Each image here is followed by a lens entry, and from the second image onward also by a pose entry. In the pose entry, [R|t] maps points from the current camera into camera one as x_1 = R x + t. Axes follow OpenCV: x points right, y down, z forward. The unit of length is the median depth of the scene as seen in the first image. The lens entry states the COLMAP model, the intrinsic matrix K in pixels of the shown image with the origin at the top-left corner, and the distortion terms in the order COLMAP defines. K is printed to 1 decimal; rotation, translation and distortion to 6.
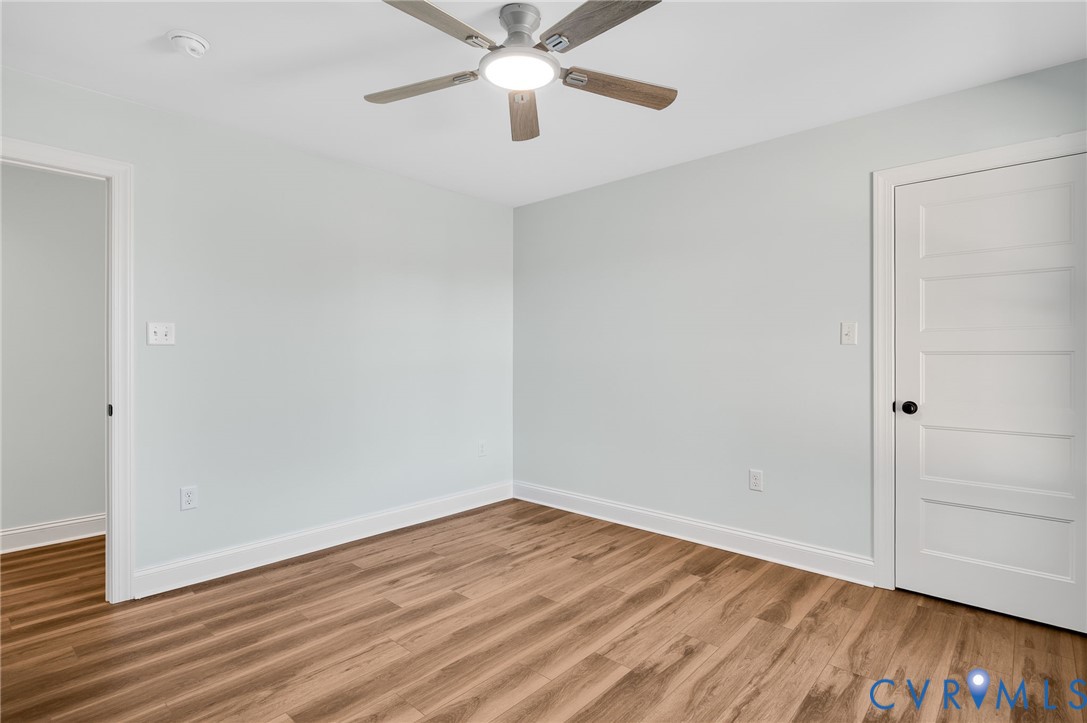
lens RADIAL K [[532.4, 0, 542.4], [0, 532.4, 367.2], [0, 0, 1]] dist [0.003693, 0.000901]
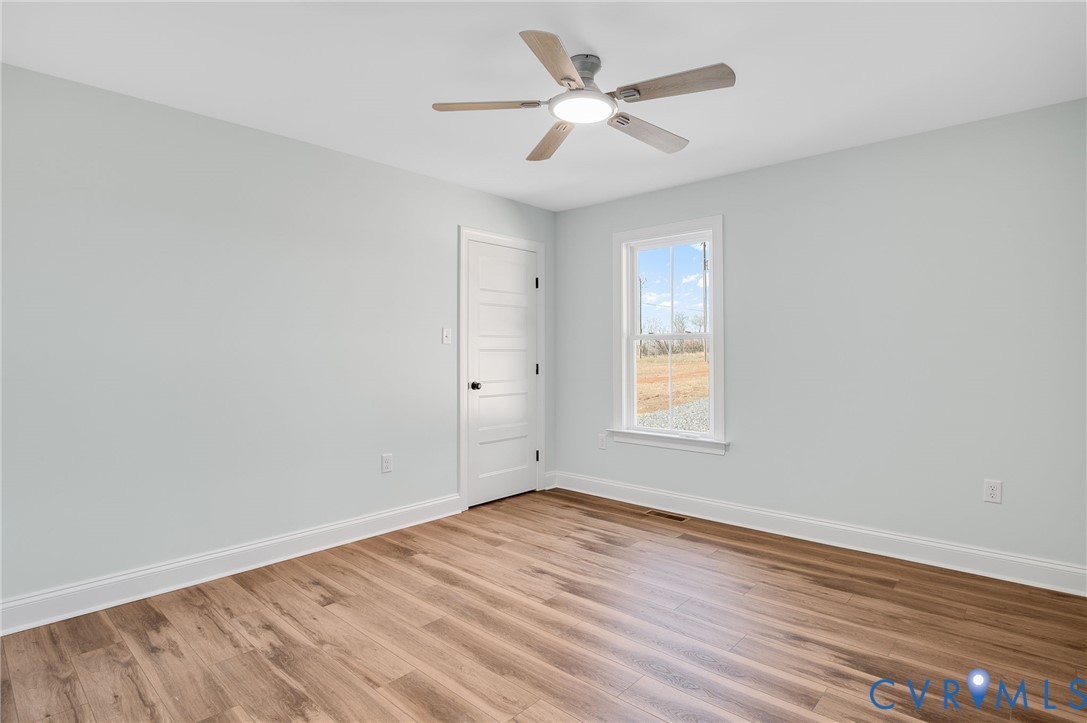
lens RADIAL K [[558.9, 0, 542.3], [0, 558.9, 351.7], [0, 0, 1]] dist [-0.017671, -0.000363]
pose [[0.004588, 0.001232, 0.999989, -0.857334], [0.020660, 0.999786, -0.001327, -0.014691], [-0.999776, 0.020666, 0.004562, 0.740627]]
